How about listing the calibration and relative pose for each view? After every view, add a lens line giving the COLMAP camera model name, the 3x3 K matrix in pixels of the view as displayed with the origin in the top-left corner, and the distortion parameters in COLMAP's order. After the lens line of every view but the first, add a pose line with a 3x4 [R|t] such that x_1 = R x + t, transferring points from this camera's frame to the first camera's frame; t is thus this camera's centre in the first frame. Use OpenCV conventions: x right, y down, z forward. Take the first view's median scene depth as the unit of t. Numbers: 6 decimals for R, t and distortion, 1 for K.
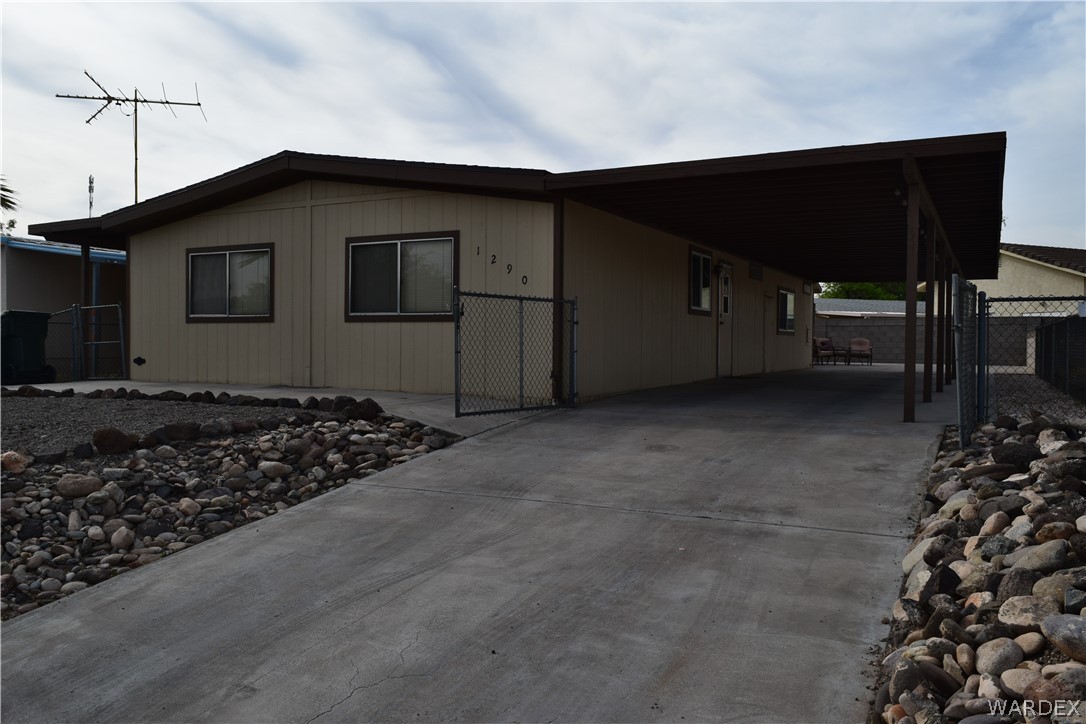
lens RADIAL K [[845.6, 0, 543.0], [0, 845.6, 362.0], [0, 0, 1]] dist [-0.018699, 0.012030]
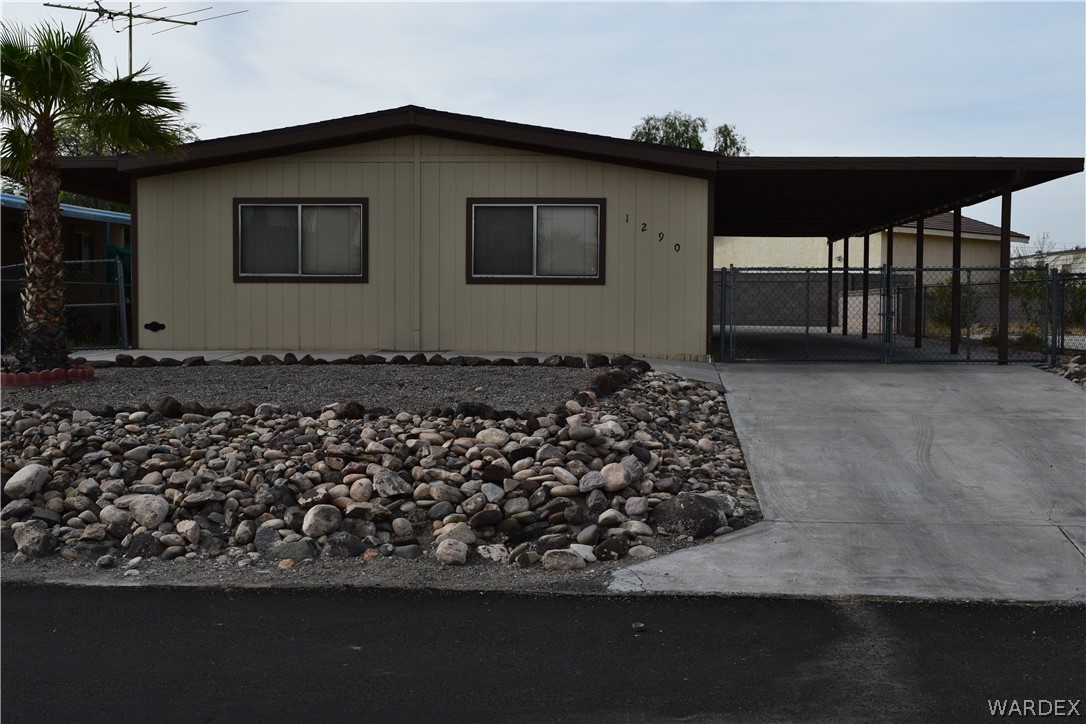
lens RADIAL K [[1303.1, 0, 543.0], [0, 1303.1, 362.0], [0, 0, 1]] dist [-0.030168, -0.031790]
pose [[0.914864, -0.017408, 0.403386, -0.746647], [0.009140, 0.999707, 0.022413, 0.010061], [-0.403658, -0.016818, 0.914755, -0.410535]]
